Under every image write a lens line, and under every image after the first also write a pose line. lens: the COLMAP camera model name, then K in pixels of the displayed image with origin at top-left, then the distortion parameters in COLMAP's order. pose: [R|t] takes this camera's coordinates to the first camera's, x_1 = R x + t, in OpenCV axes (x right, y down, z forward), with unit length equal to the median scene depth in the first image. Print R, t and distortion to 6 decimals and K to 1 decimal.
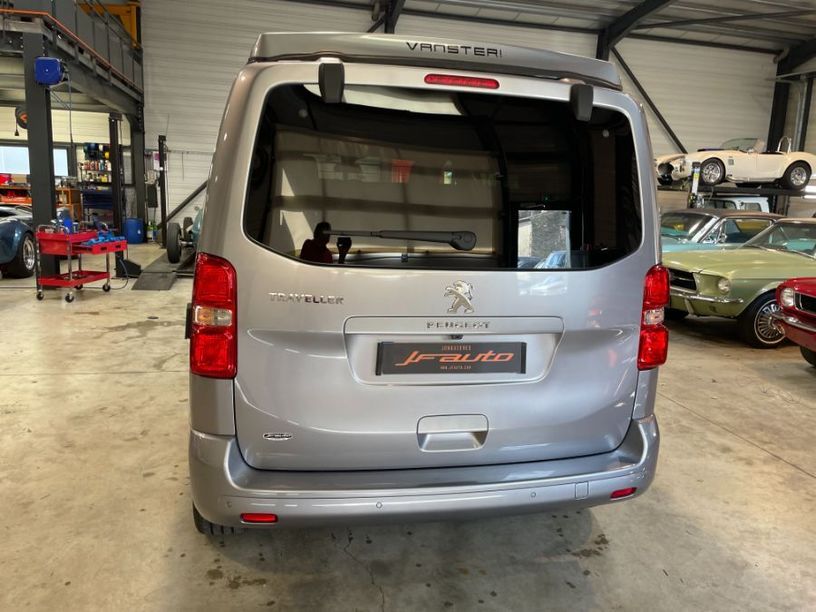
lens RADIAL K [[621.9, 0, 410.0], [0, 621.9, 296.9], [0, 0, 1]] dist [0.080009, -0.106941]
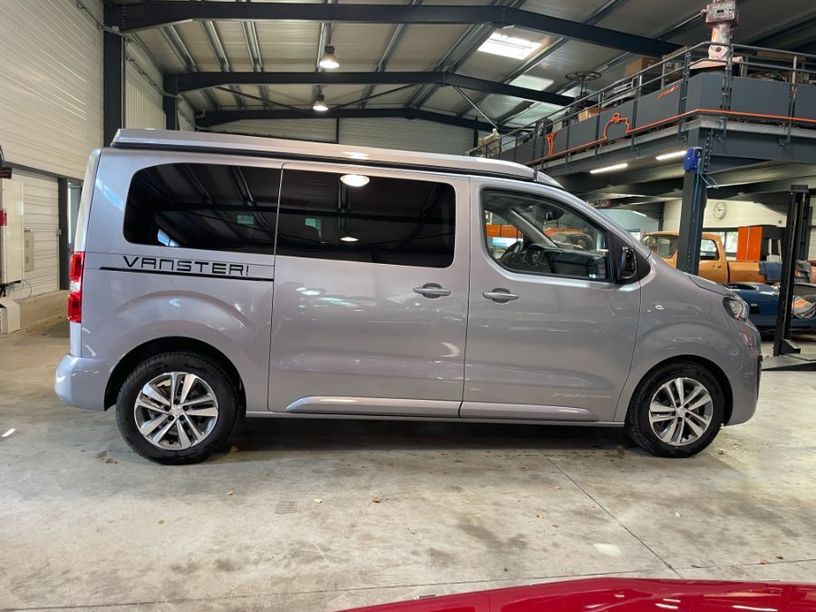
lens RADIAL K [[616.8, 0, 412.7], [0, 616.8, 294.9], [0, 0, 1]] dist [0.100506, -0.131939]
pose [[-0.045530, 0.045839, -0.997911, 1.500035], [-0.217069, 0.974624, 0.054673, -0.169588], [0.975094, 0.219104, -0.034425, 1.489350]]
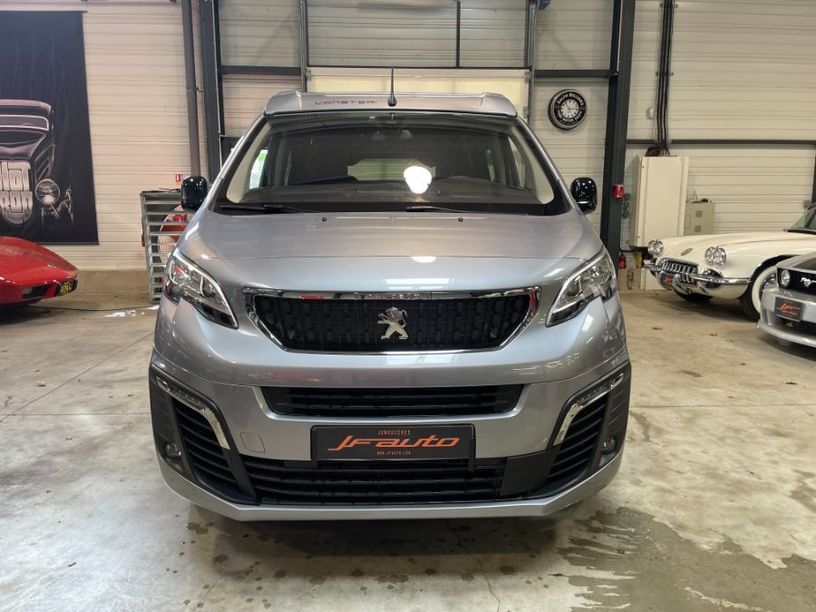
lens RADIAL K [[618.1, 0, 406.5], [0, 618.1, 304.6], [0, 0, 1]] dist [0.103055, -0.140765]
pose [[-0.982014, -0.073740, 0.173810, -0.415772], [-0.011308, 0.941896, 0.335713, -0.453101], [-0.188467, 0.327710, -0.925790, 2.872448]]
